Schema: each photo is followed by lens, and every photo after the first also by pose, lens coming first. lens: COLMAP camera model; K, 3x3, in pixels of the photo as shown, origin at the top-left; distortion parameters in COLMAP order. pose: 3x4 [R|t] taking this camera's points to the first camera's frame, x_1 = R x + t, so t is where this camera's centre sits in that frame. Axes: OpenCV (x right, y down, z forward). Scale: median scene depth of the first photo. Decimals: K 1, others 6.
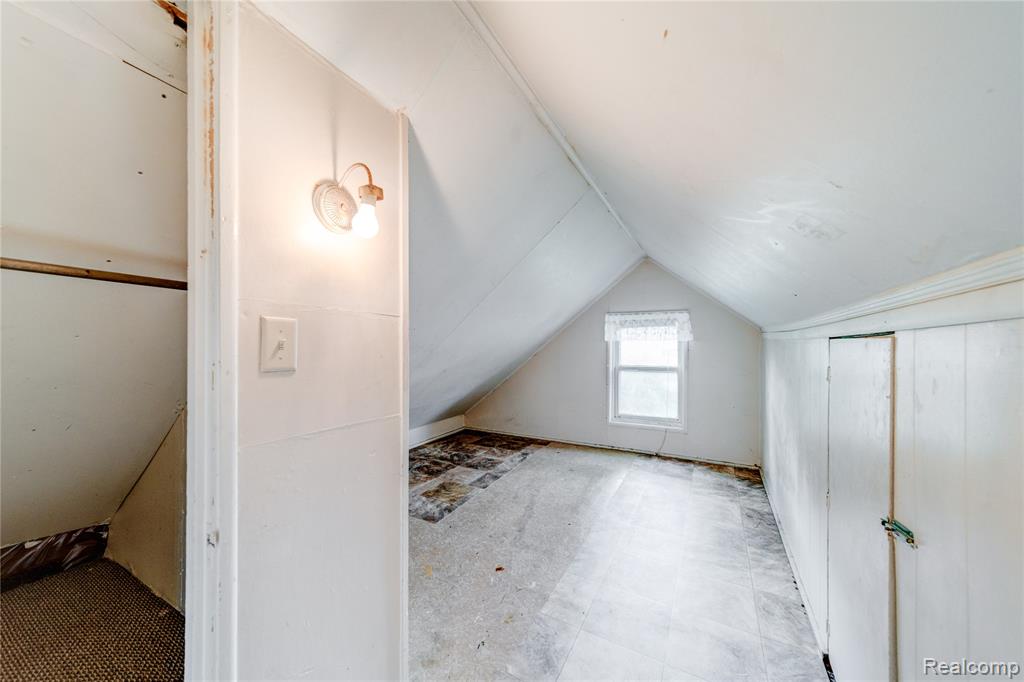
lens RADIAL K [[356.2, 0, 511.5], [0, 356.2, 341.4], [0, 0, 1]] dist [0.006022, -0.000112]
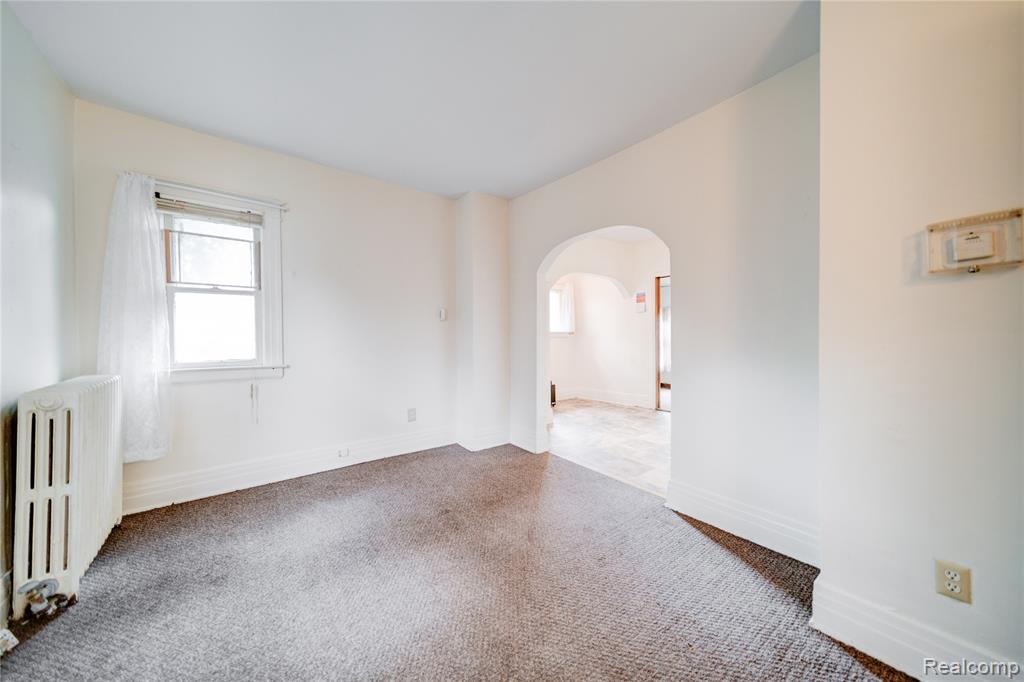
lens RADIAL K [[353.5, 0, 512.0], [0, 353.5, 341.0], [0, 0, 1]] dist [0.006572, -0.000149]
pose [[-0.912075, -0.008417, 0.409937, -0.174972], [0.000721, 0.999755, 0.022132, 0.001039], [-0.410023, 0.020482, -0.911845, 2.198716]]
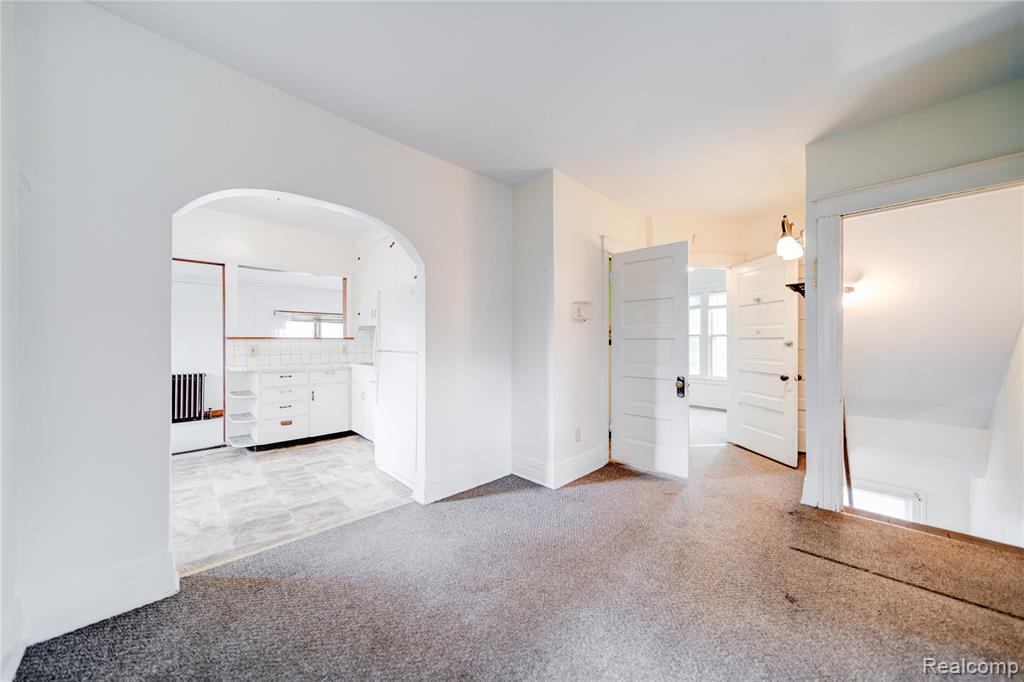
lens RADIAL K [[356.2, 0, 511.5], [0, 356.2, 341.4], [0, 0, 1]] dist [0.006022, -0.000112]
pose [[-0.303191, -0.006507, -0.952908, 0.503758], [-0.005580, 0.999972, -0.005053, 0.004752], [0.952914, 0.003785, -0.303218, 1.832625]]
